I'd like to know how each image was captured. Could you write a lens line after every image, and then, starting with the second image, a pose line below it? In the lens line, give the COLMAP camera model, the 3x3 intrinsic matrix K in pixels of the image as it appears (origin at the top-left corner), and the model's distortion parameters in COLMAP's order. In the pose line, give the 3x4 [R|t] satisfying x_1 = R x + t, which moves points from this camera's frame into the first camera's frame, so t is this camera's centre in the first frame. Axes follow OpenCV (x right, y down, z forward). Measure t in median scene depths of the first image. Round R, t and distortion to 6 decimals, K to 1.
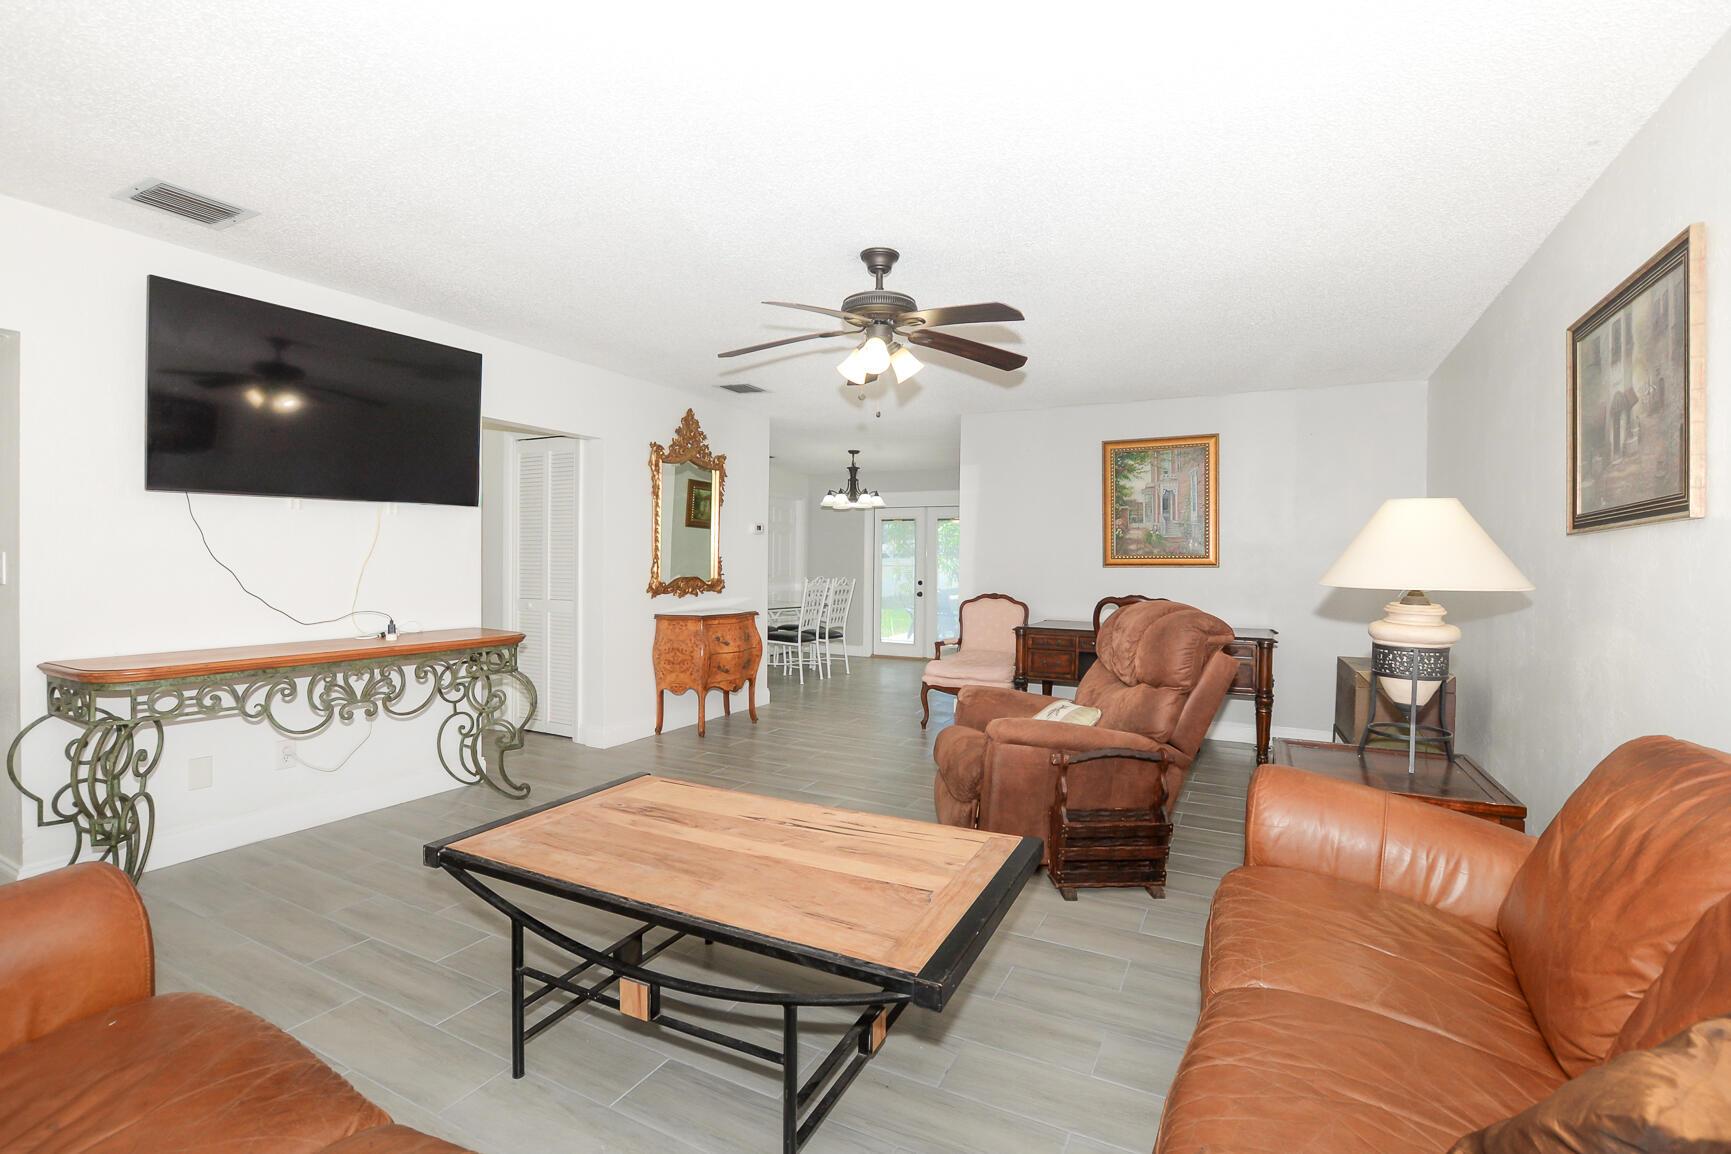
lens RADIAL K [[784.0, 0, 873.0], [0, 784.0, 571.6], [0, 0, 1]] dist [-0.023920, 0.000664]
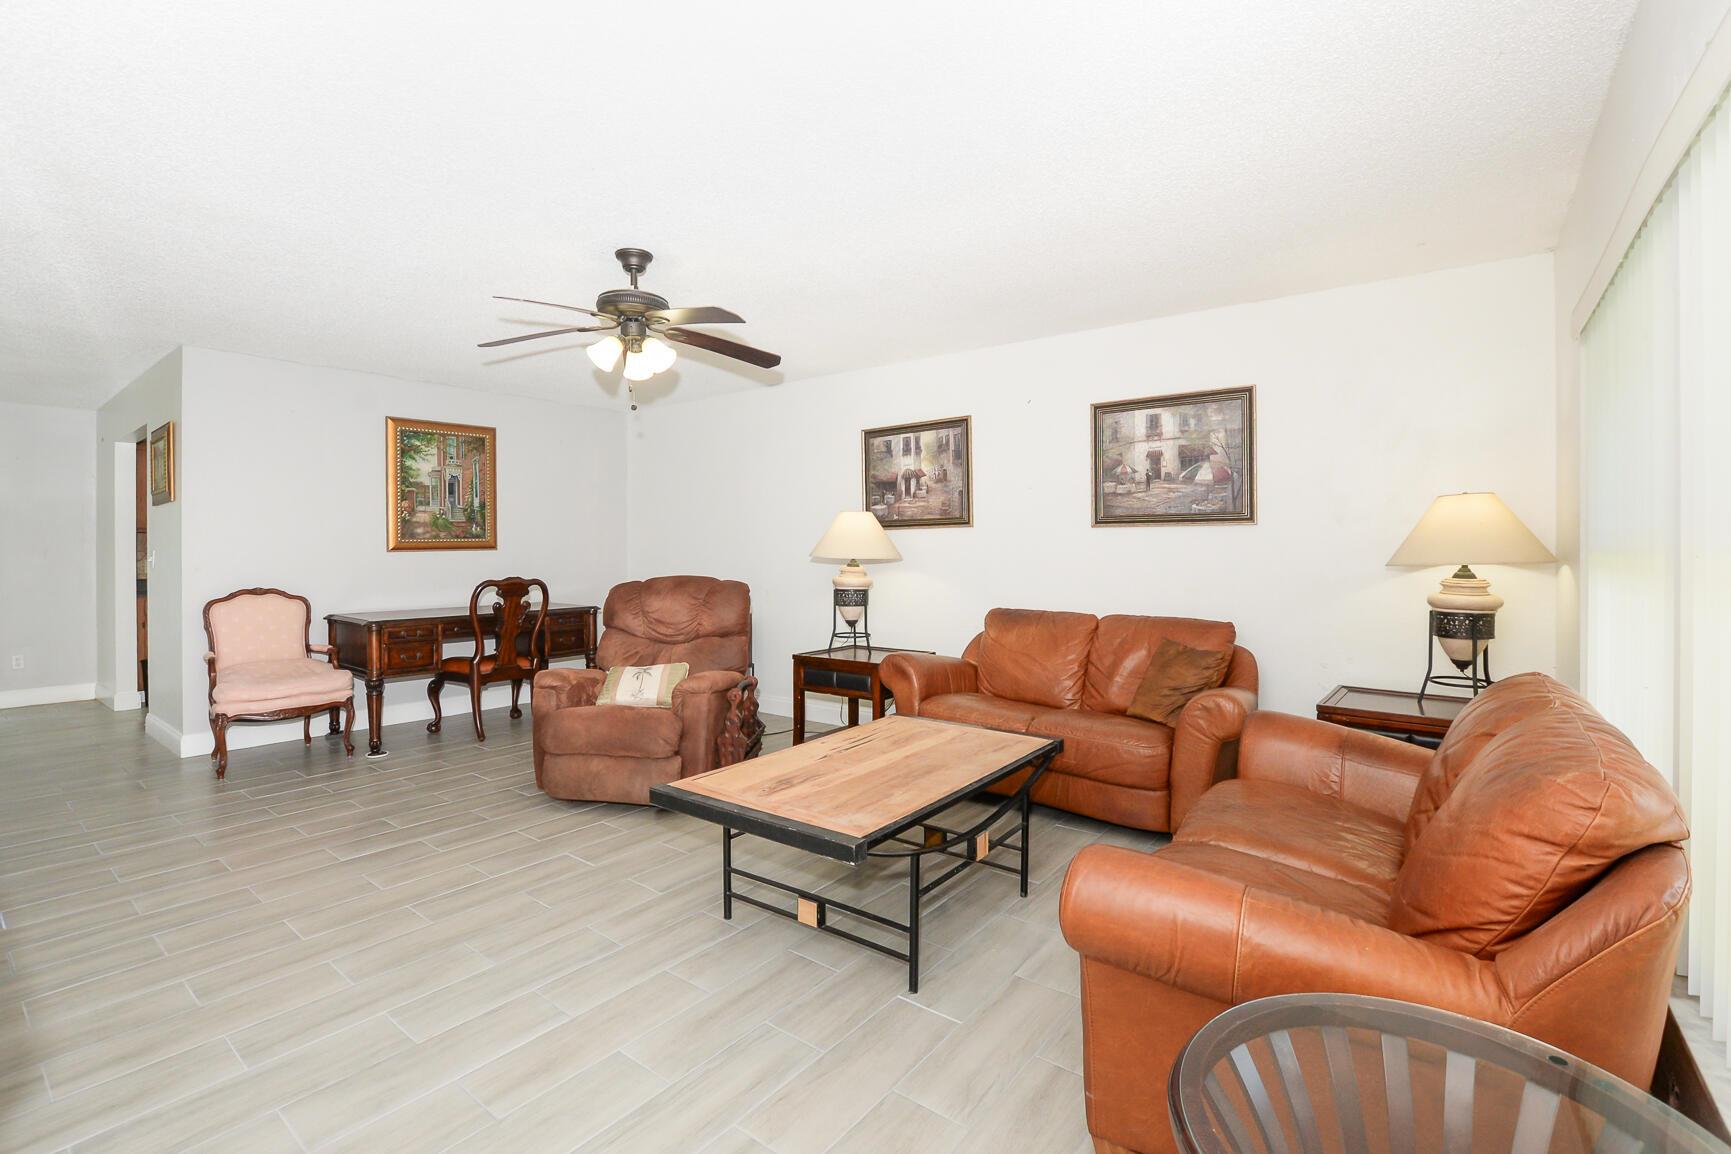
lens RADIAL K [[784.0, 0, 873.0], [0, 784.0, 571.6], [0, 0, 1]] dist [-0.023920, 0.000664]
pose [[0.175624, -0.045970, 0.983383, -0.969467], [0.016728, 0.998904, 0.043708, -0.024057], [-0.984315, 0.008774, 0.176201, 0.503371]]
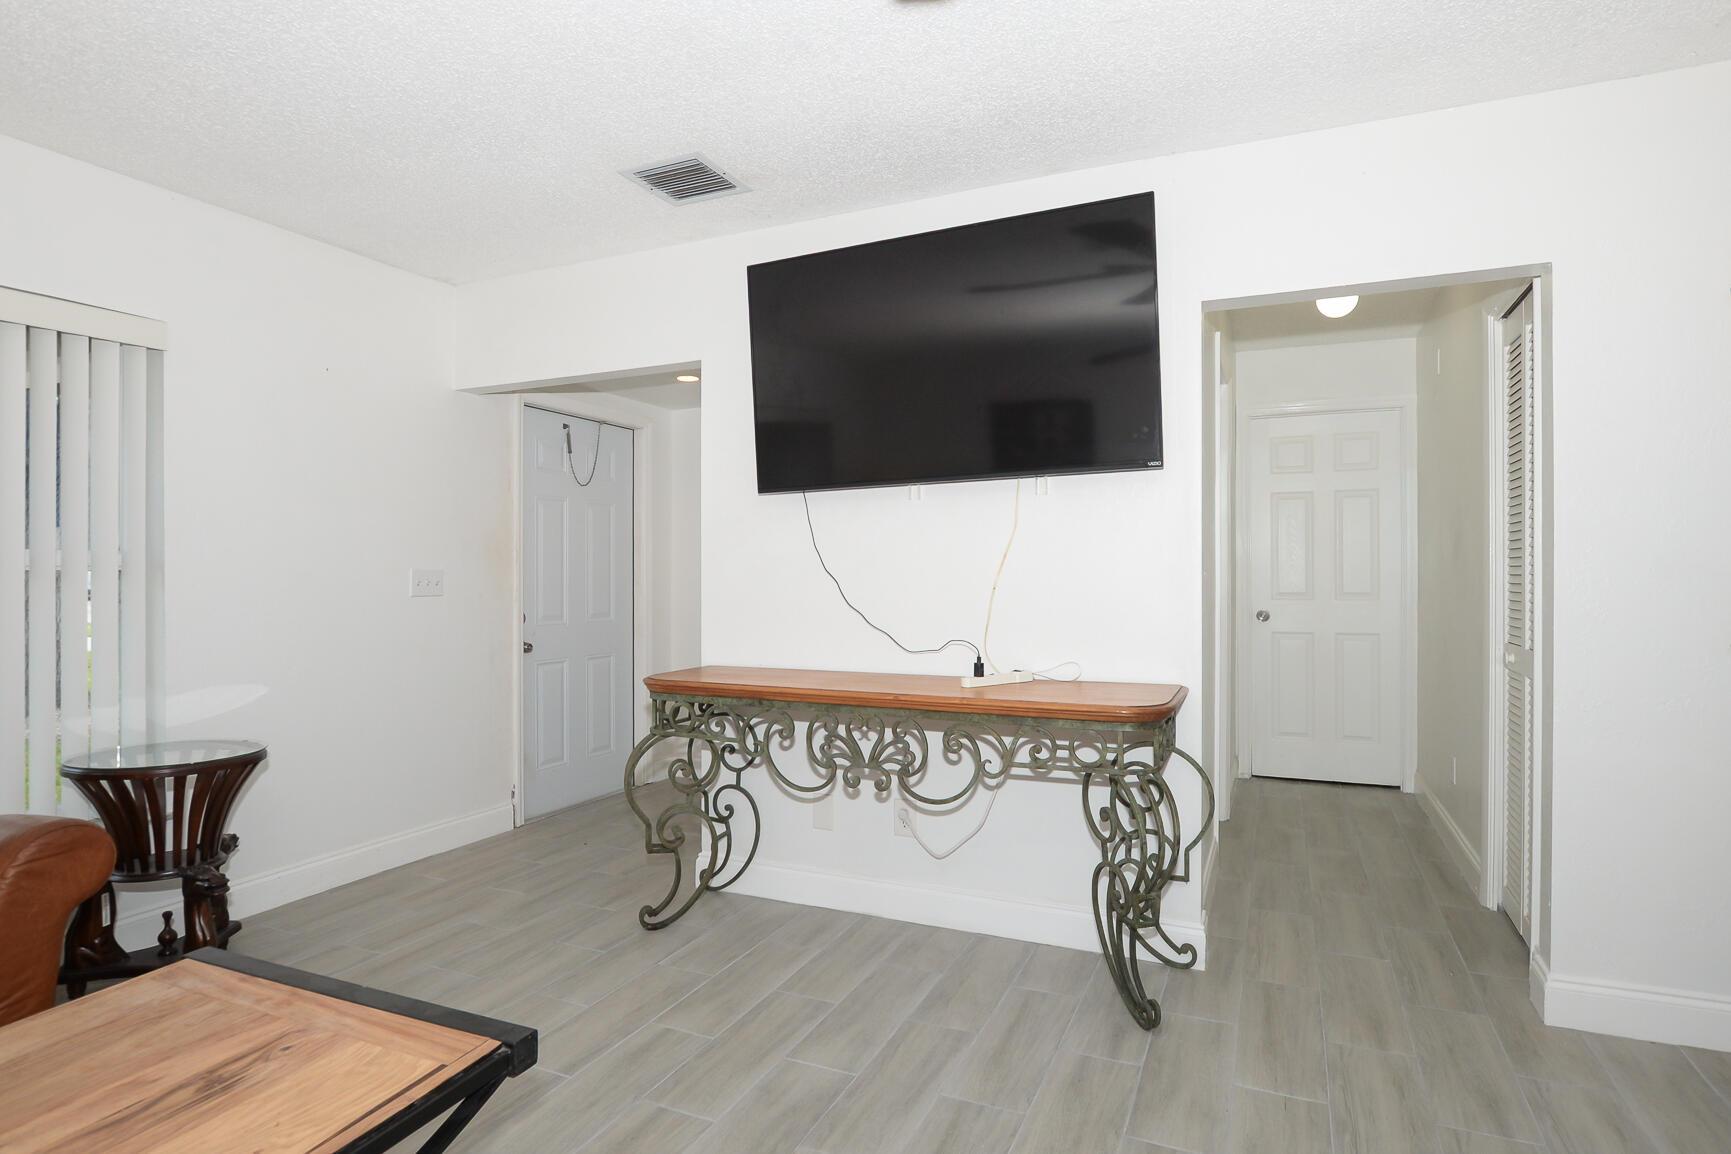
lens RADIAL K [[957.1, 0, 865.5], [0, 957.1, 577.0], [0, 0, 1]] dist [-0.029120, 0.002583]
pose [[0.024002, -0.001246, -0.999711, 0.211135], [-0.010960, 0.999939, -0.001509, -0.003490], [0.999652, 0.010993, 0.023987, 1.008804]]
